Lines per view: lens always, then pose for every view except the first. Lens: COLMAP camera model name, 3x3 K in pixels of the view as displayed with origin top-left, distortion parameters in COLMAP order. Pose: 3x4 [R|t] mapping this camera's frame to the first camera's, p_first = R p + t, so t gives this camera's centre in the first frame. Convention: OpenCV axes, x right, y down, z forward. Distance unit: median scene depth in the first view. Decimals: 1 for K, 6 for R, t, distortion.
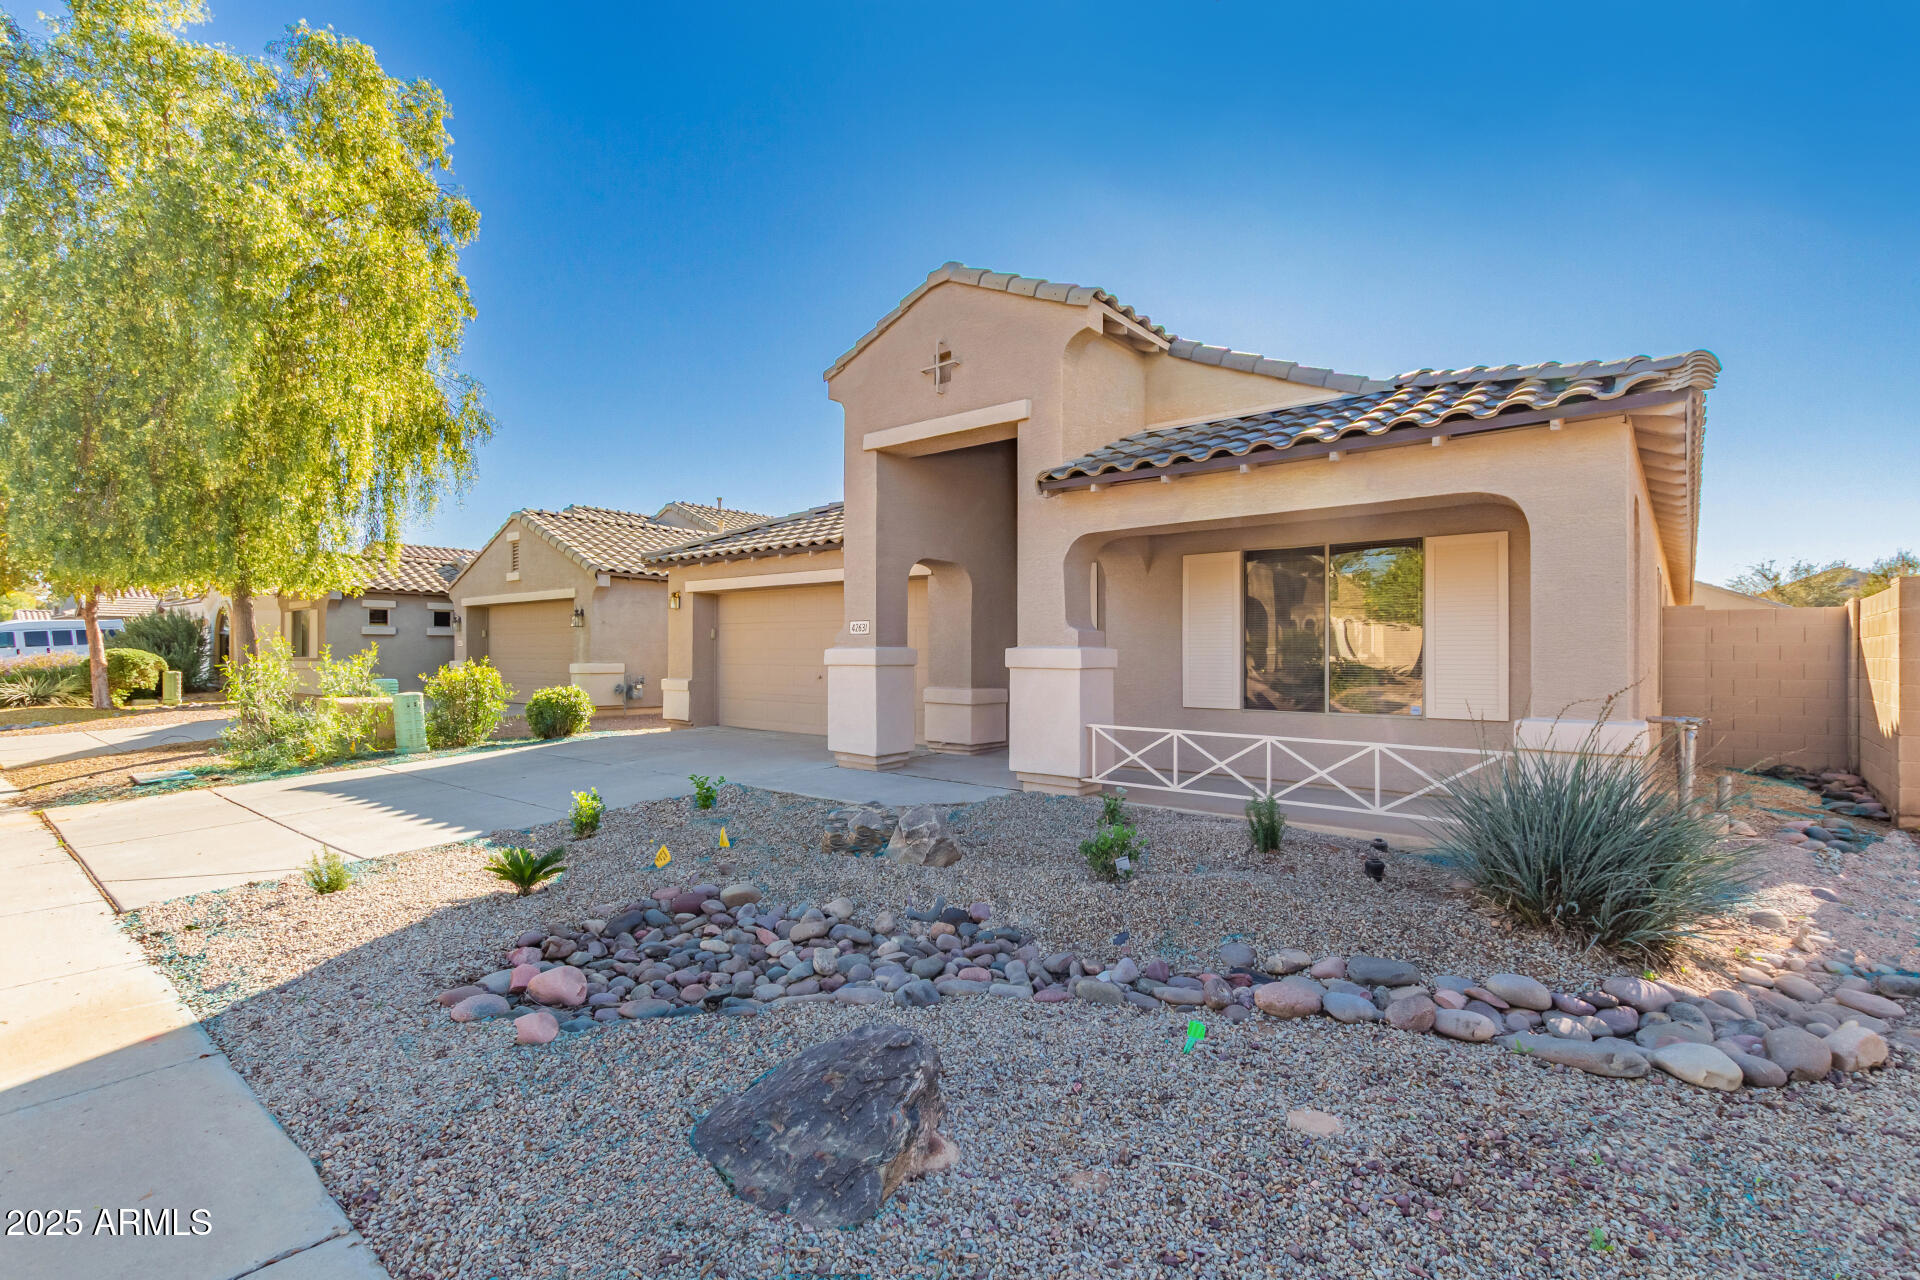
lens RADIAL K [[881.6, 0, 958.5], [0, 881.6, 637.3], [0, 0, 1]] dist [0.004785, 0.000362]
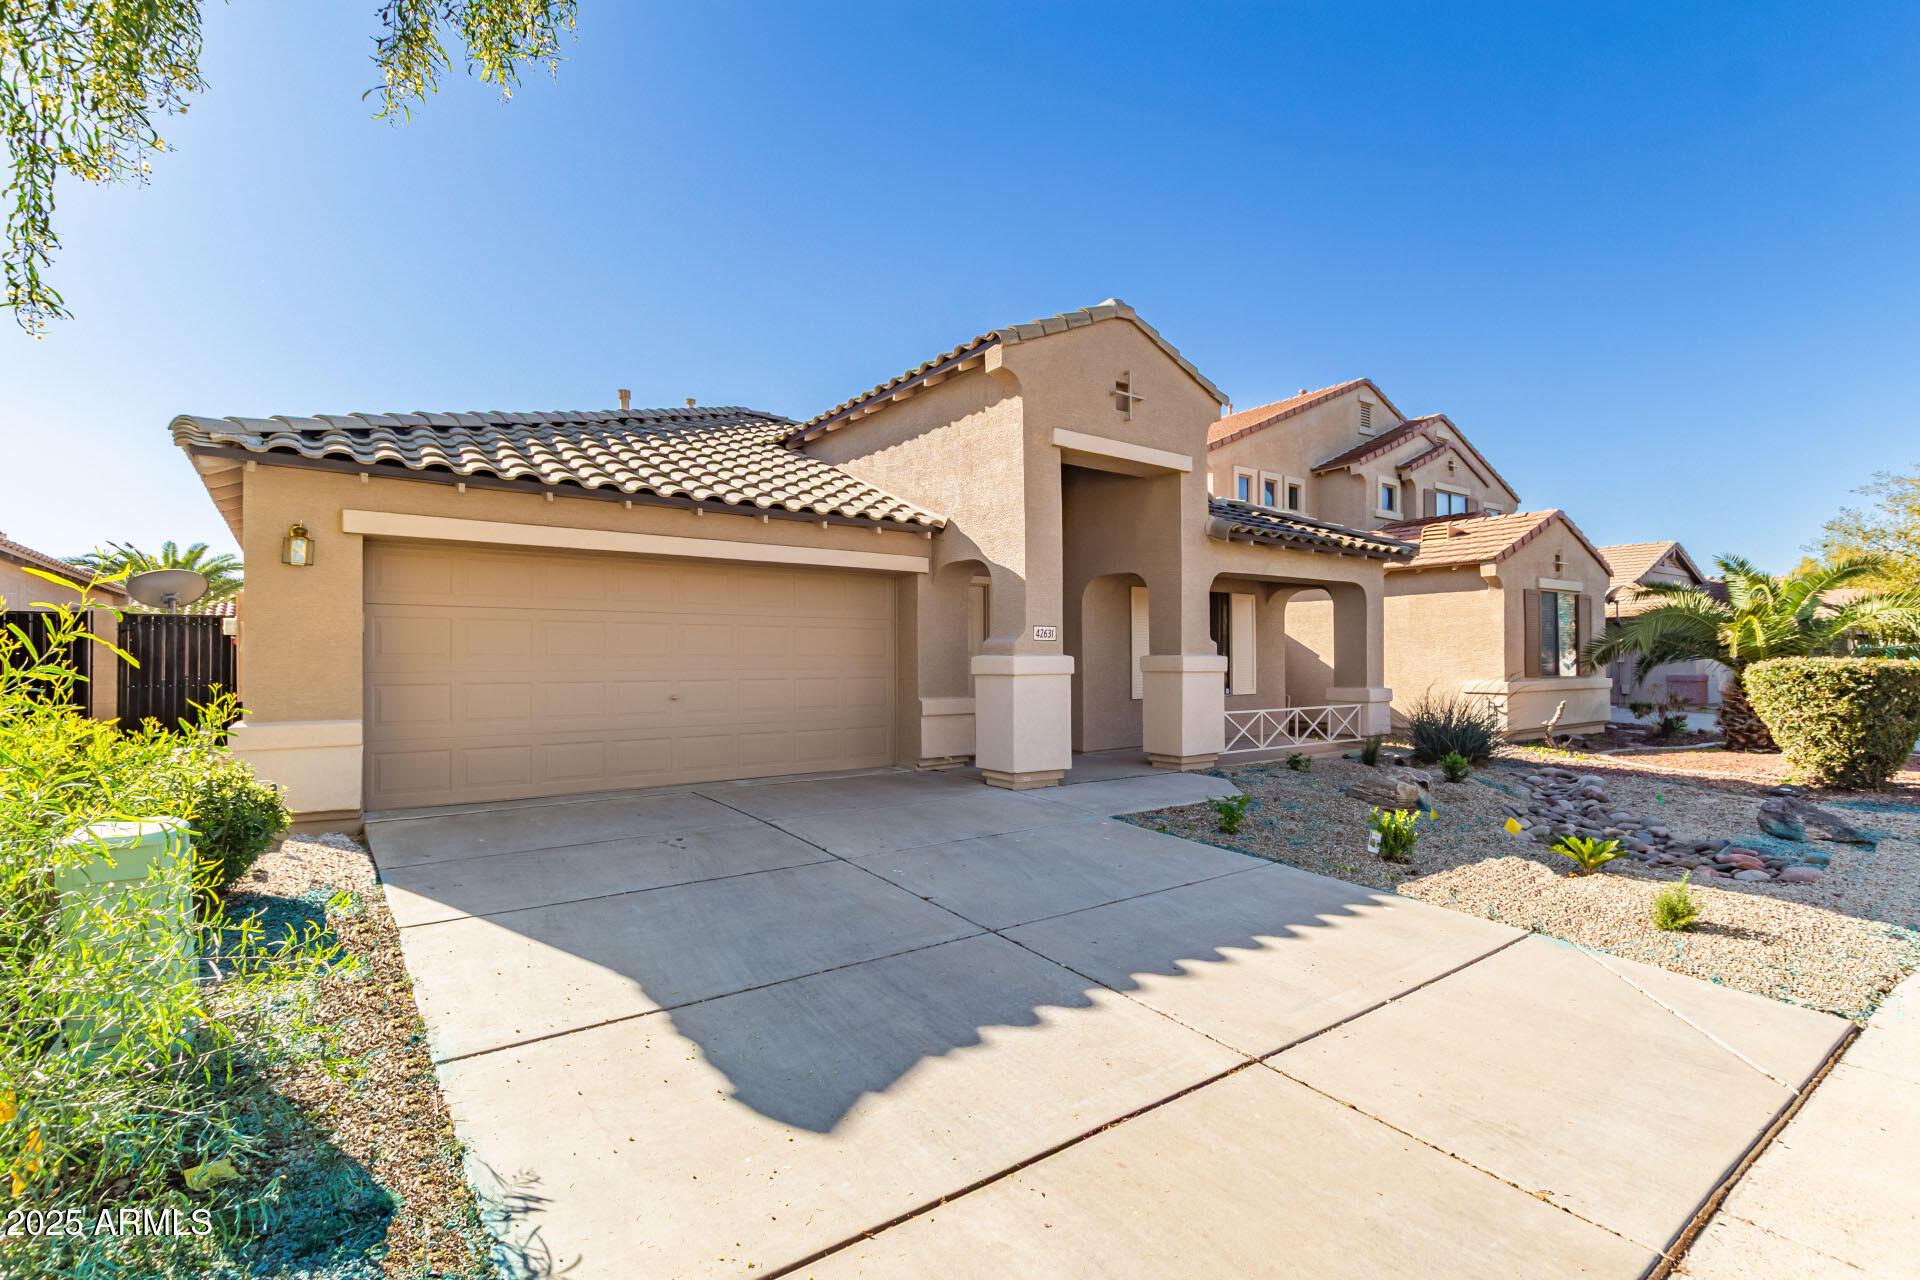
lens RADIAL K [[881.6, 0, 959.5], [0, 881.6, 654.7], [0, 0, 1]] dist [0.004785, 0.000362]
pose [[0.234959, 0.000694, 0.972005, -1.114623], [-0.016534, 0.999858, 0.003283, 0.010756], [-0.971865, -0.016842, 0.234937, 0.935137]]
